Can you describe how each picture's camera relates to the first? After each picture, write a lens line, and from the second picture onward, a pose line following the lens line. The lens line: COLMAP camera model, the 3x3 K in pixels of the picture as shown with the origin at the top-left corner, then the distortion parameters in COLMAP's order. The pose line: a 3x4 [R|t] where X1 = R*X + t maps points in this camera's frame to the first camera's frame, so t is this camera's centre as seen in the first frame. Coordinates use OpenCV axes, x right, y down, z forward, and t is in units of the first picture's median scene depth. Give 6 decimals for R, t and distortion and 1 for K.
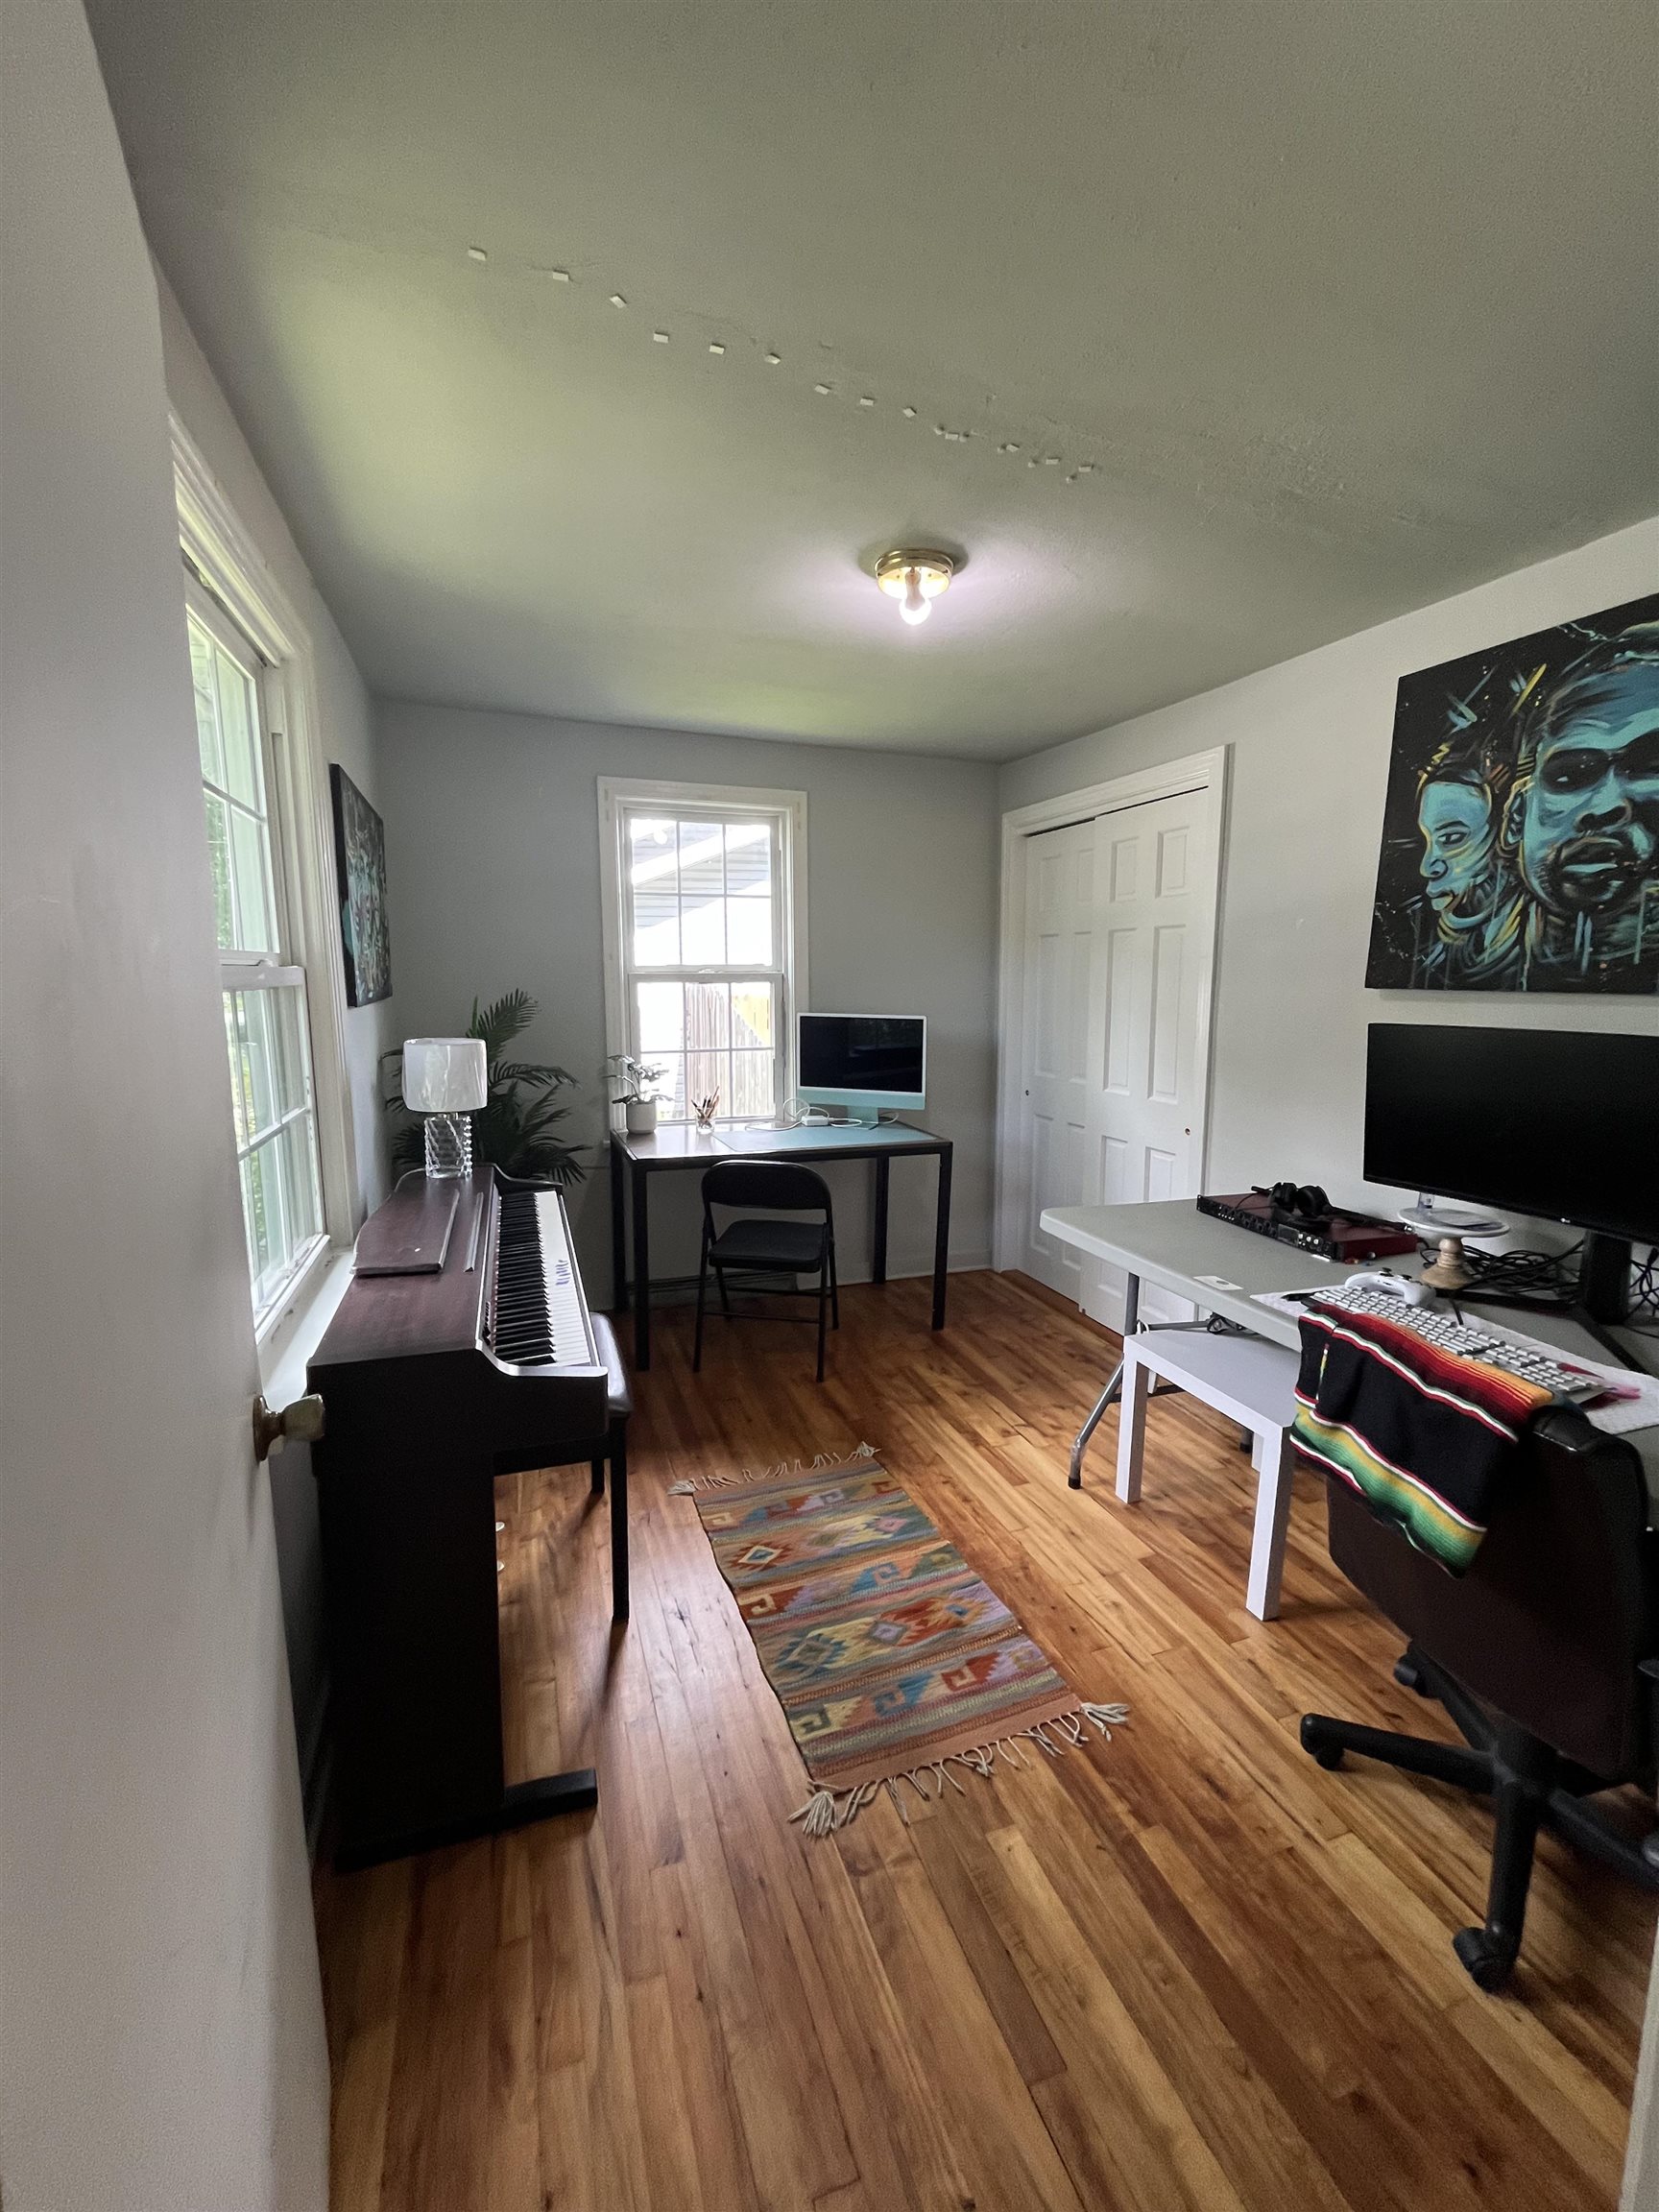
lens RADIAL K [[898.2, 0, 835.8], [0, 898.2, 1110.2], [0, 0, 1]] dist [0.000432, 0.000473]
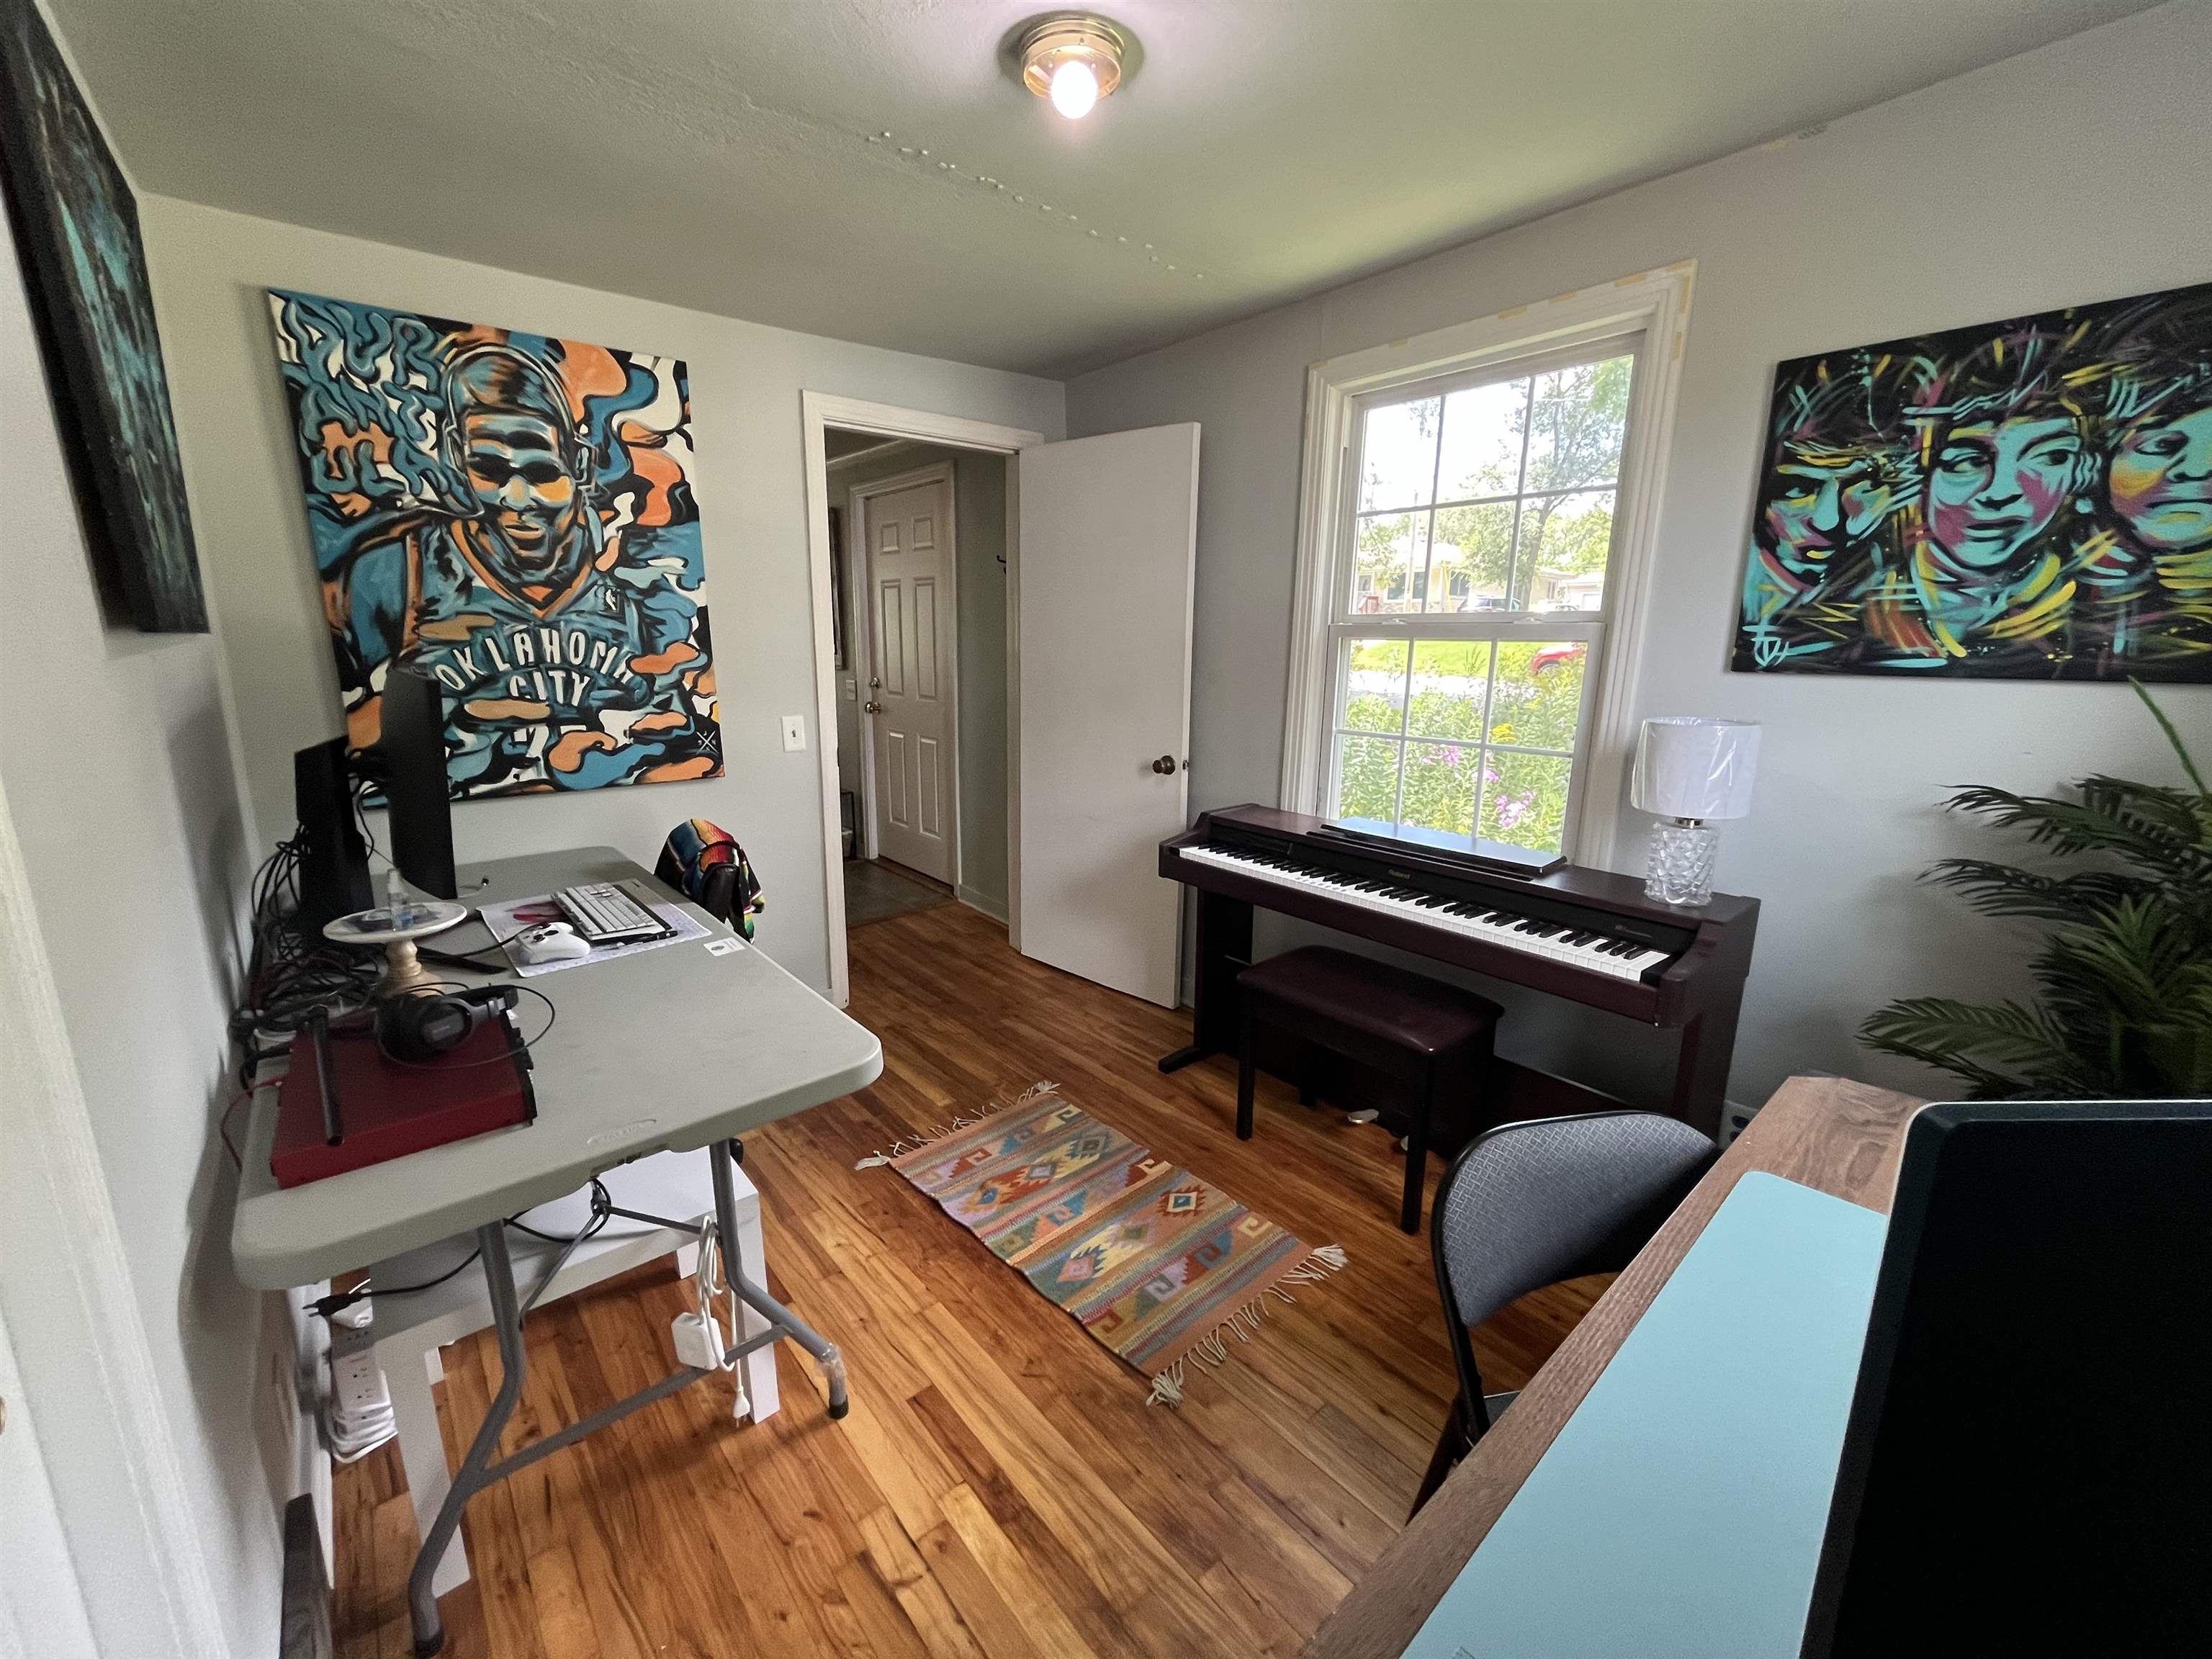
lens RADIAL K [[898.2, 0, 1105.2], [0, 898.2, 830.5], [0, 0, 1]] dist [0.000432, 0.000473]
pose [[-0.937353, 0.062102, -0.342800, 0.346117], [-0.063485, 0.937059, 0.343352, -0.264428], [0.342547, 0.343605, -0.874412, 1.837936]]
